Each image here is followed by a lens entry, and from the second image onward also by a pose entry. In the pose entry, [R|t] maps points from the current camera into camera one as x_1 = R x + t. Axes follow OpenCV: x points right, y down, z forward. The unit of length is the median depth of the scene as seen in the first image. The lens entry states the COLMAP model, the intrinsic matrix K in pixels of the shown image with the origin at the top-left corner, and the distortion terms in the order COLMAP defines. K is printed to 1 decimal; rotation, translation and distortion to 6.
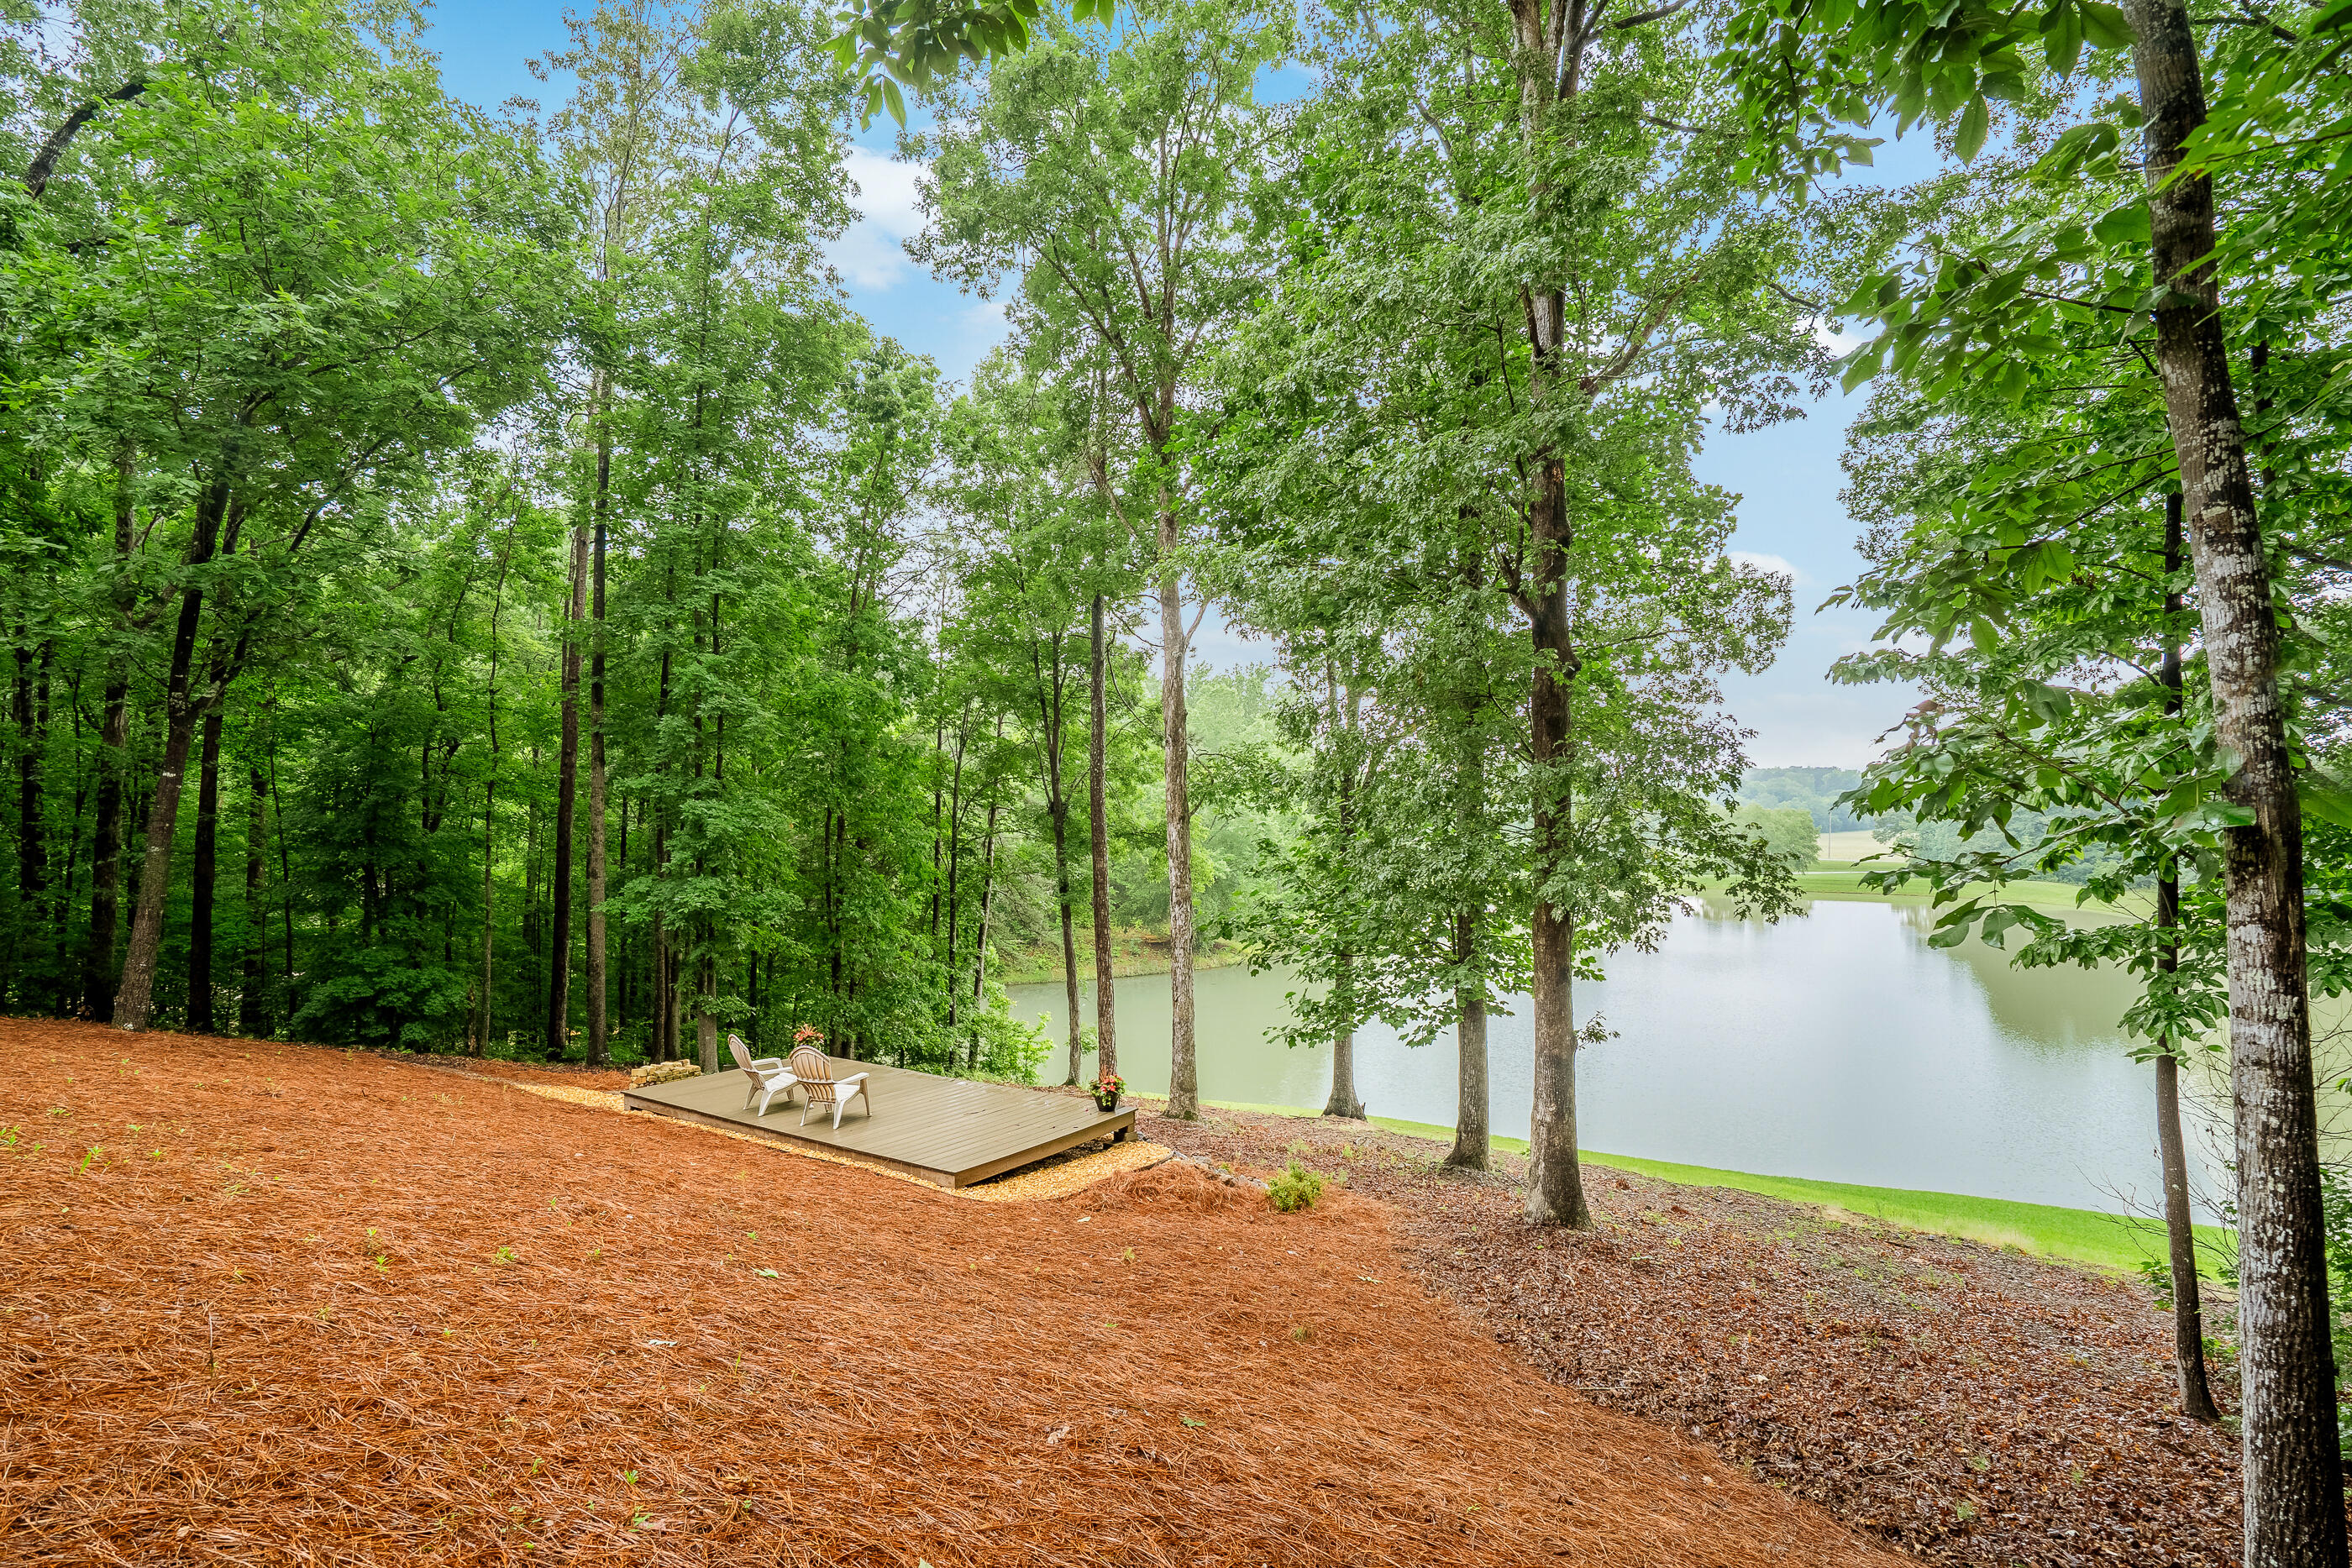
lens RADIAL K [[1131.9, 0, 1152.6], [0, 1131.9, 841.6], [0, 0, 1]] dist [-0.055887, 0.027793]
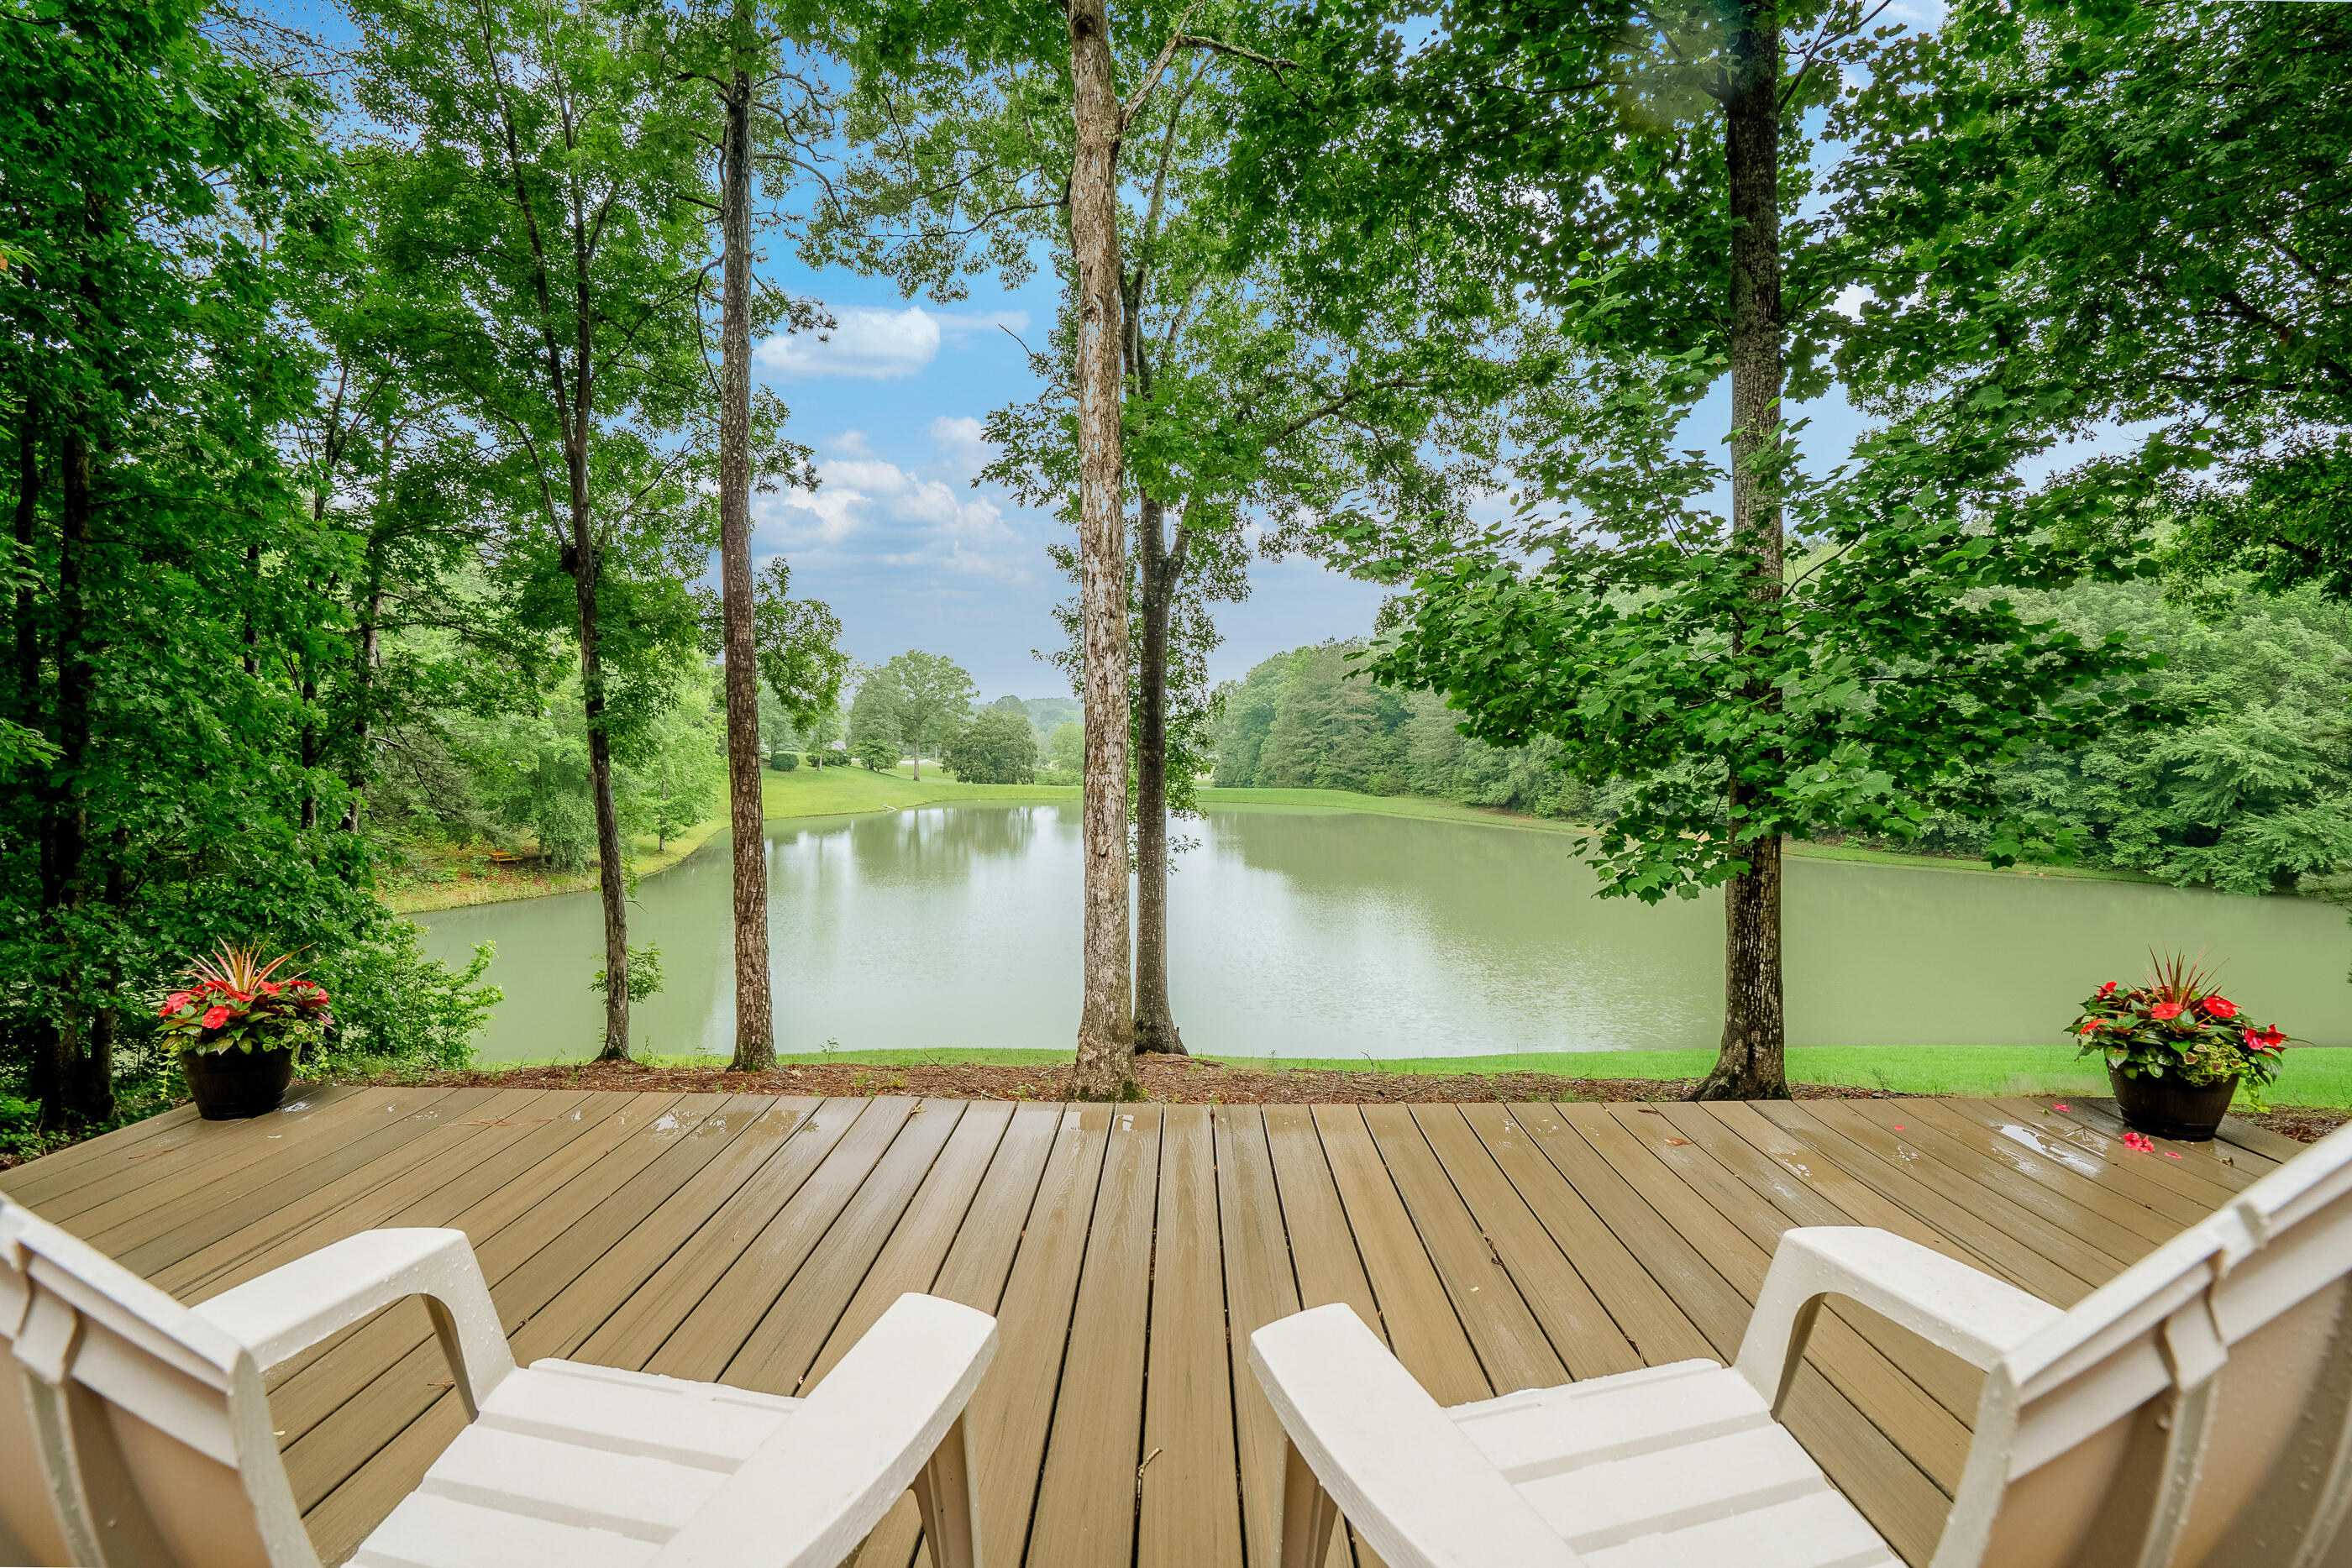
lens RADIAL K [[1110.1, 0, 1173.9], [0, 1110.1, 775.5], [0, 0, 1]] dist [-0.060616, 0.026927]
pose [[0.822485, 0.004043, 0.568772, -0.228626], [-0.009519, 0.999933, 0.006658, 0.104873], [-0.568707, -0.010891, 0.822468, 0.608644]]
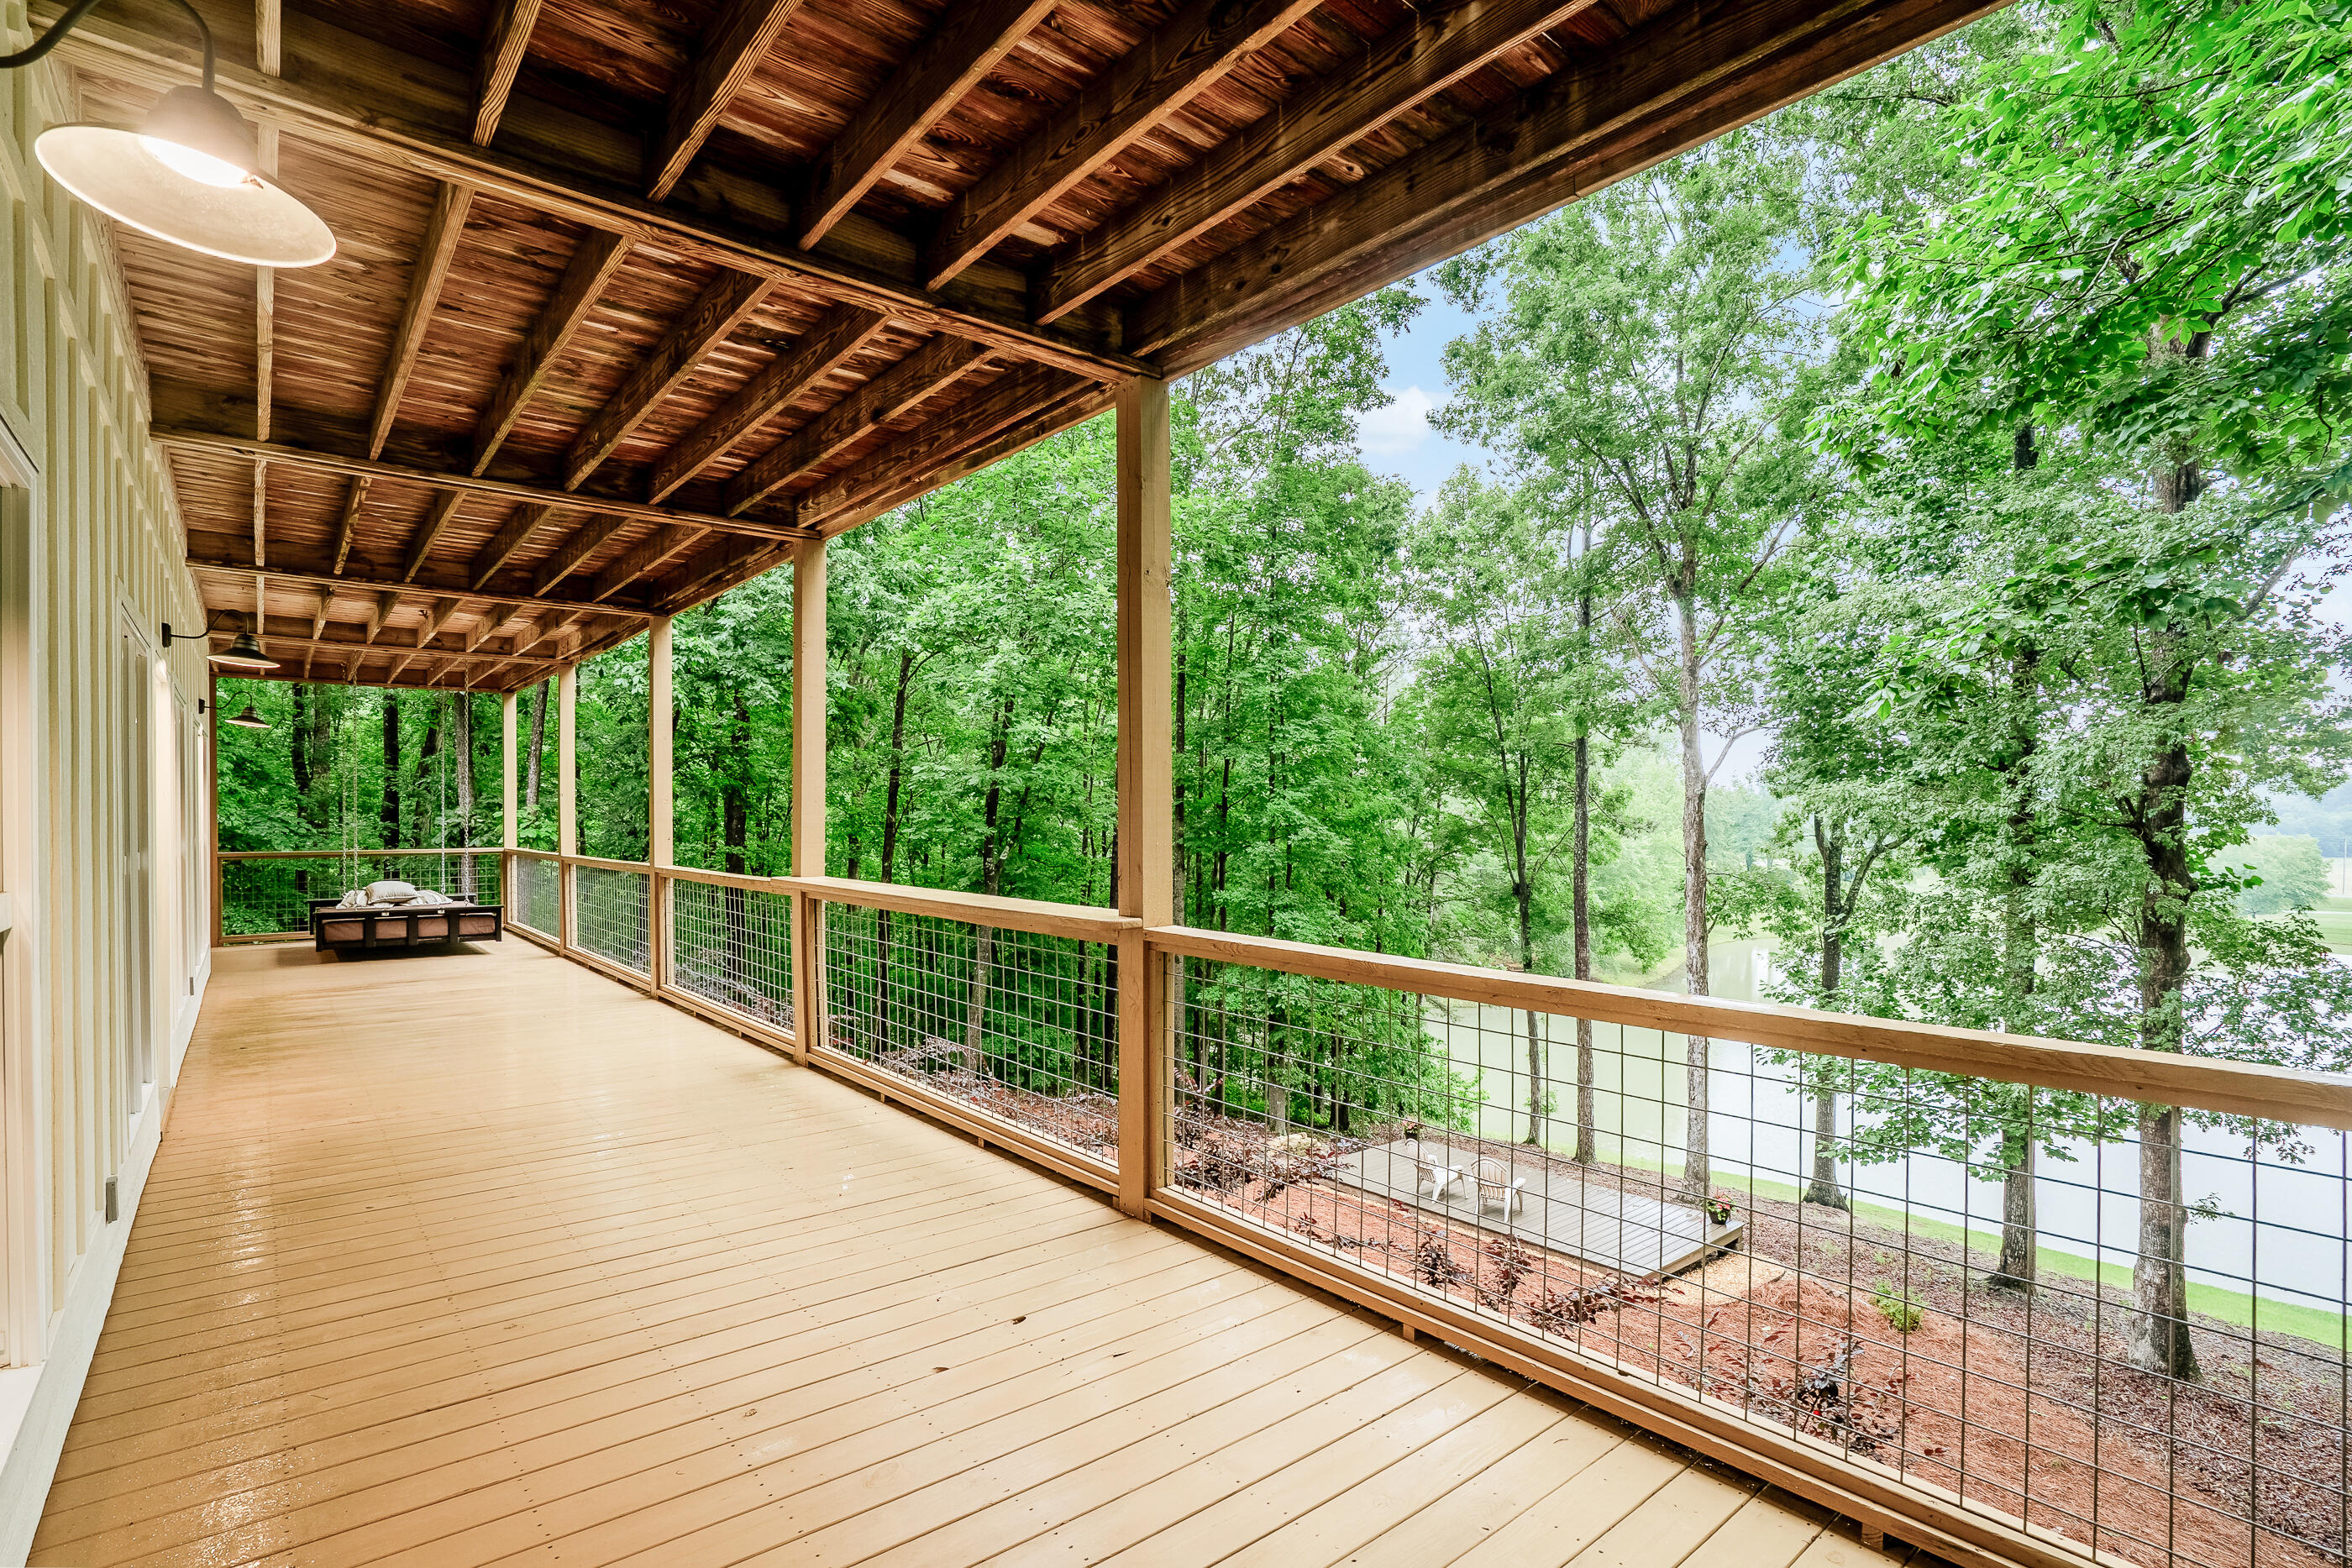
lens RADIAL K [[1131.9, 0, 1152.6], [0, 1131.9, 841.6], [0, 0, 1]] dist [-0.055887, 0.027793]
pose [[0.962489, 0.018866, -0.270664, -0.207474], [-0.018469, 0.999821, 0.004013, -0.114632], [0.270691, 0.001137, 0.962665, -0.224107]]
